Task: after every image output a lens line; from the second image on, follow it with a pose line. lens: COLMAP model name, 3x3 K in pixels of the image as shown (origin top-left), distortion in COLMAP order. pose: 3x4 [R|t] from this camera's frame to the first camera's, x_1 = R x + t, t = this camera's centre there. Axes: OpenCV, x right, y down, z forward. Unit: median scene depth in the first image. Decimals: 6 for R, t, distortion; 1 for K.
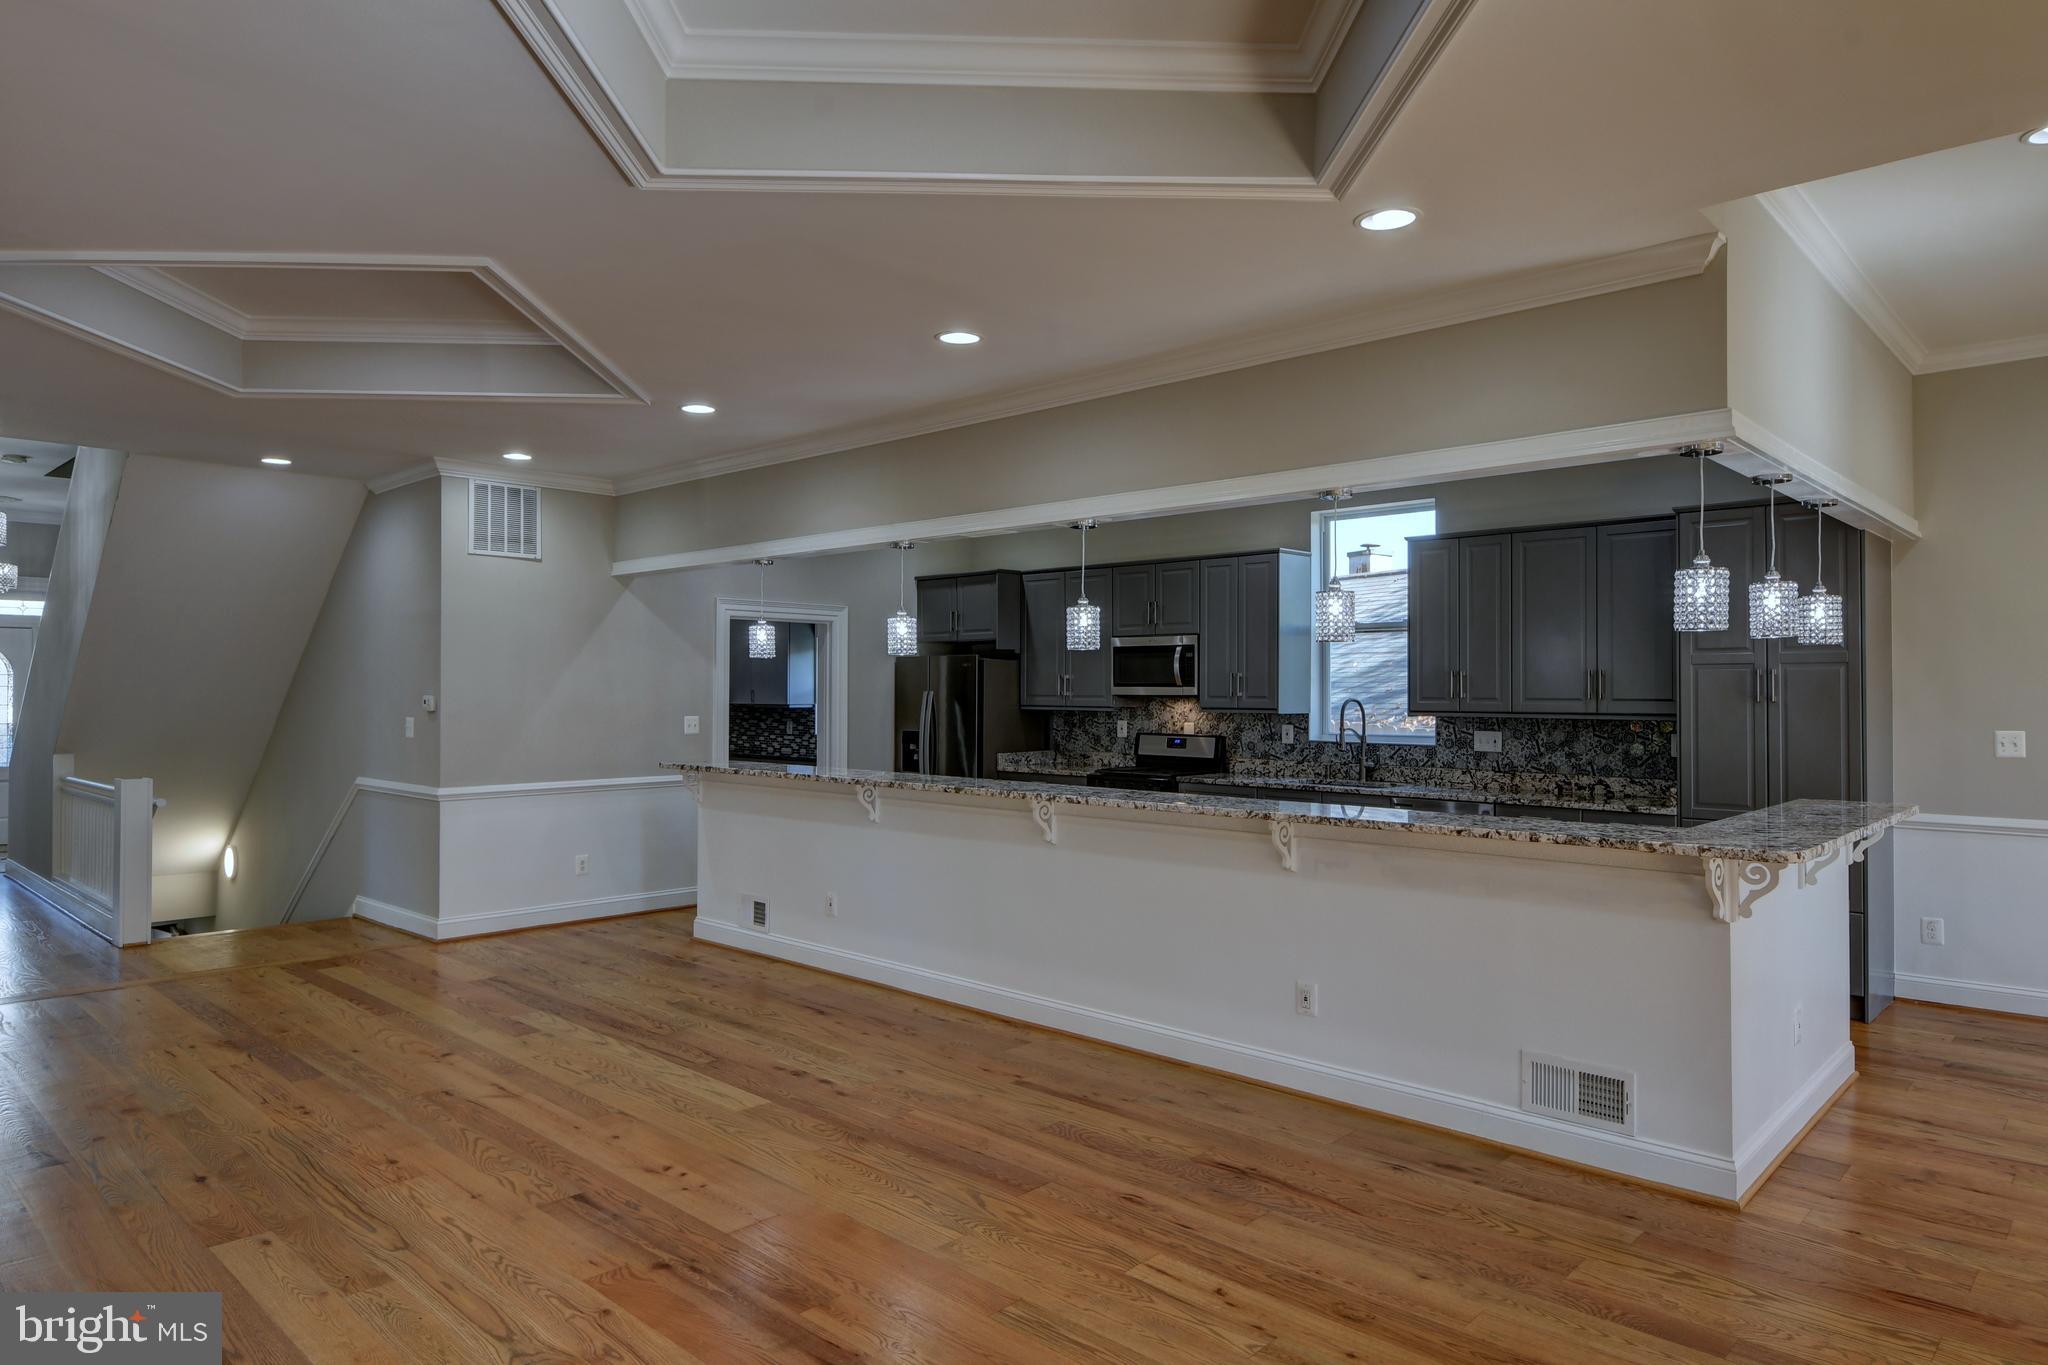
lens RADIAL K [[1242.0, 0, 1015.6], [0, 1242.0, 676.6], [0, 0, 1]] dist [0.003350, 0.002157]
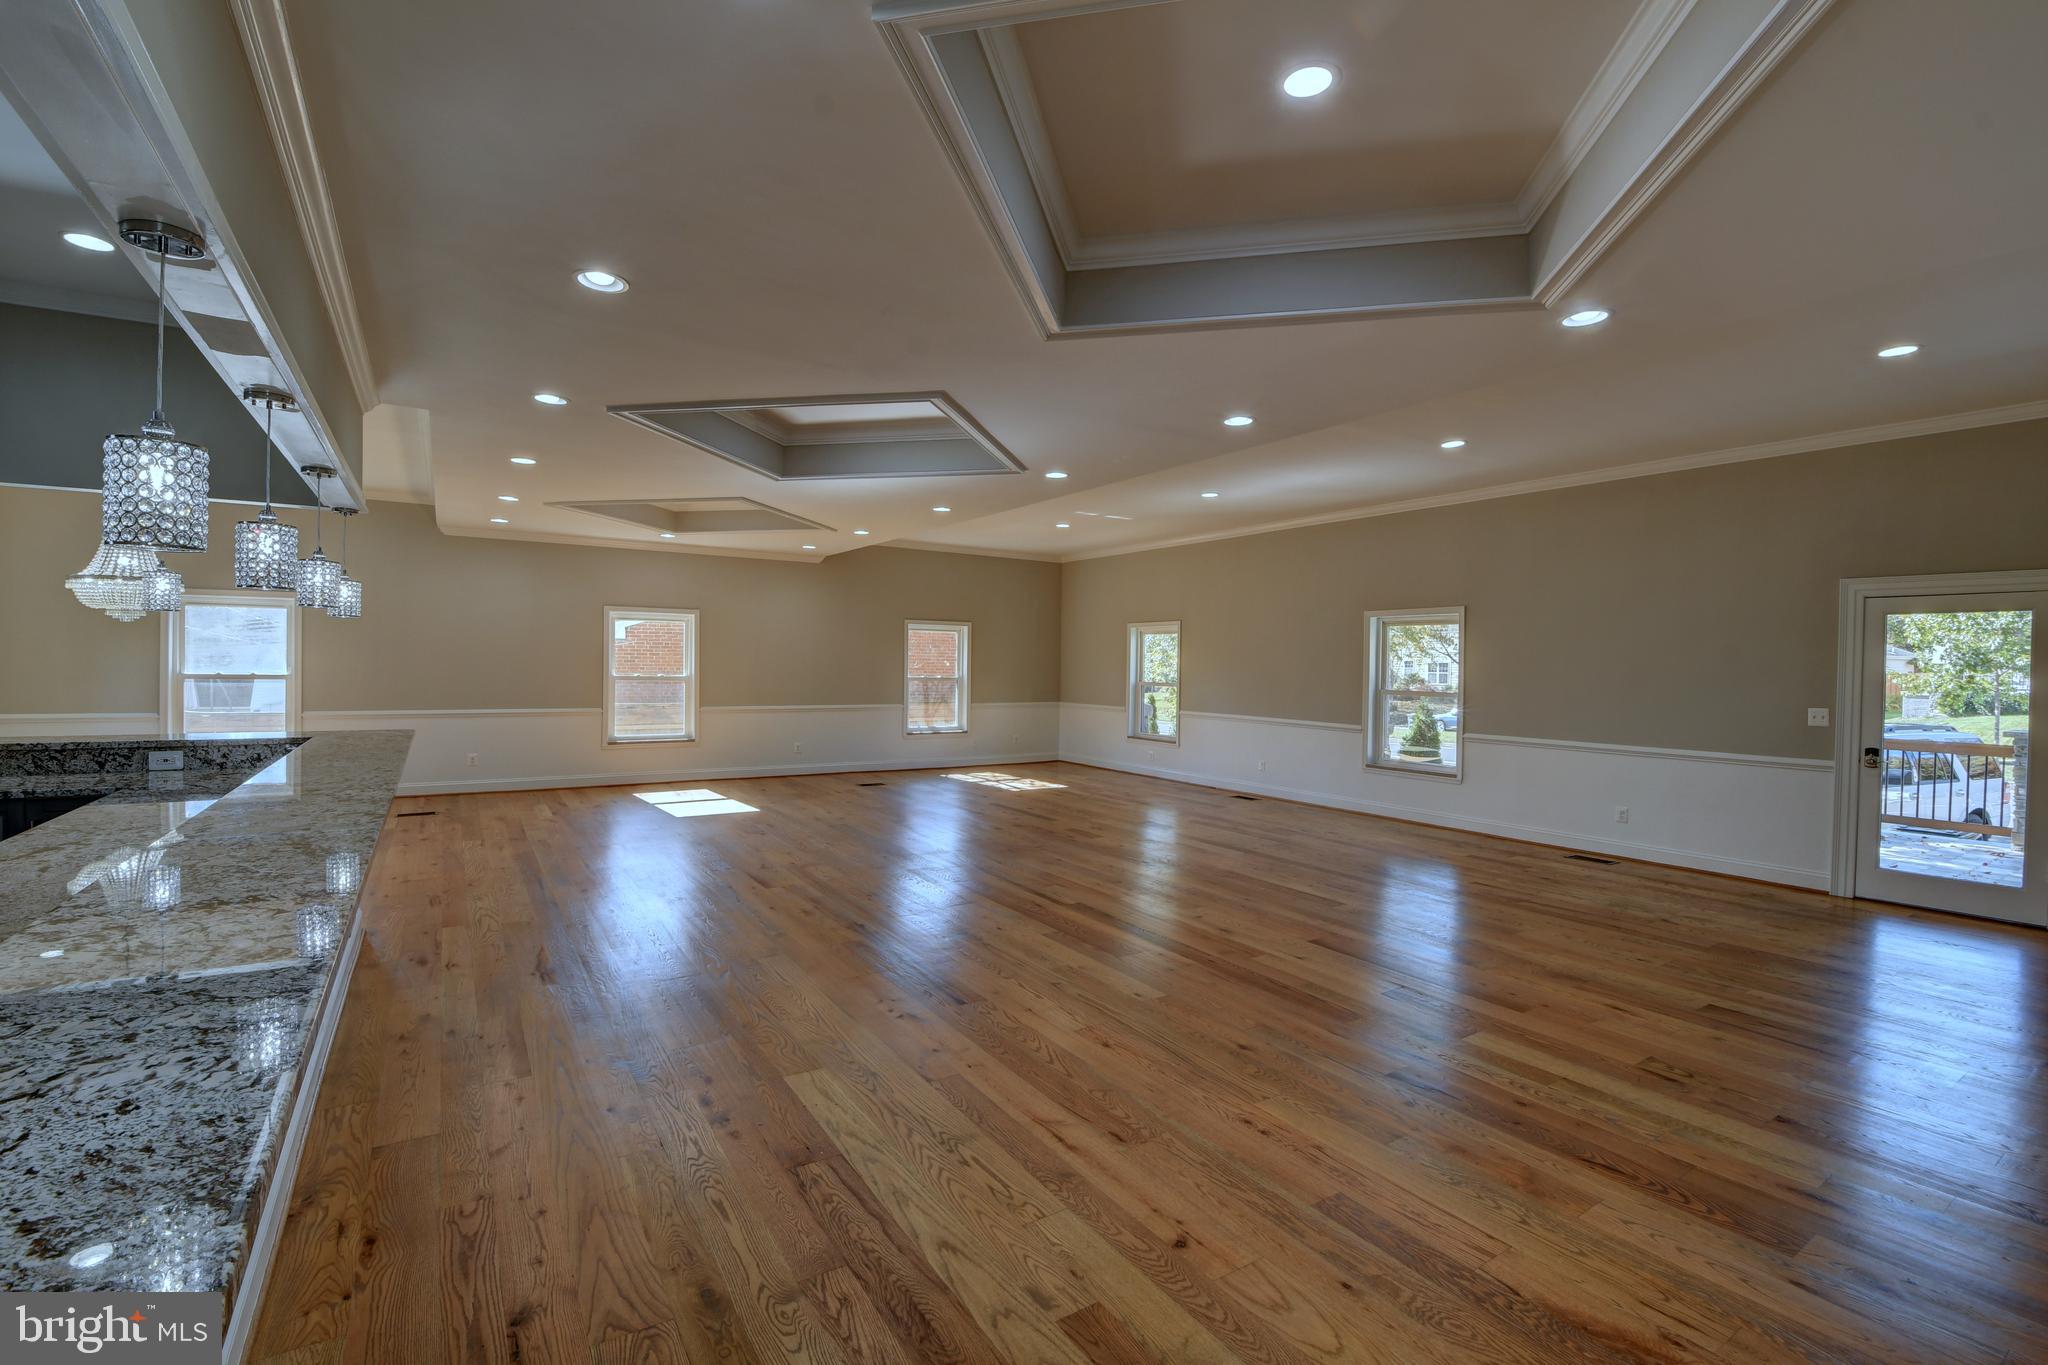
lens RADIAL K [[889.6, 0, 1017.2], [0, 889.6, 679.6], [0, 0, 1]] dist [-0.001804, -0.012509]
pose [[-0.970949, -0.021880, 0.238284, -0.327714], [-0.020859, 0.999759, 0.006804, 0.011313], [-0.238376, 0.001636, -0.971172, 0.999491]]
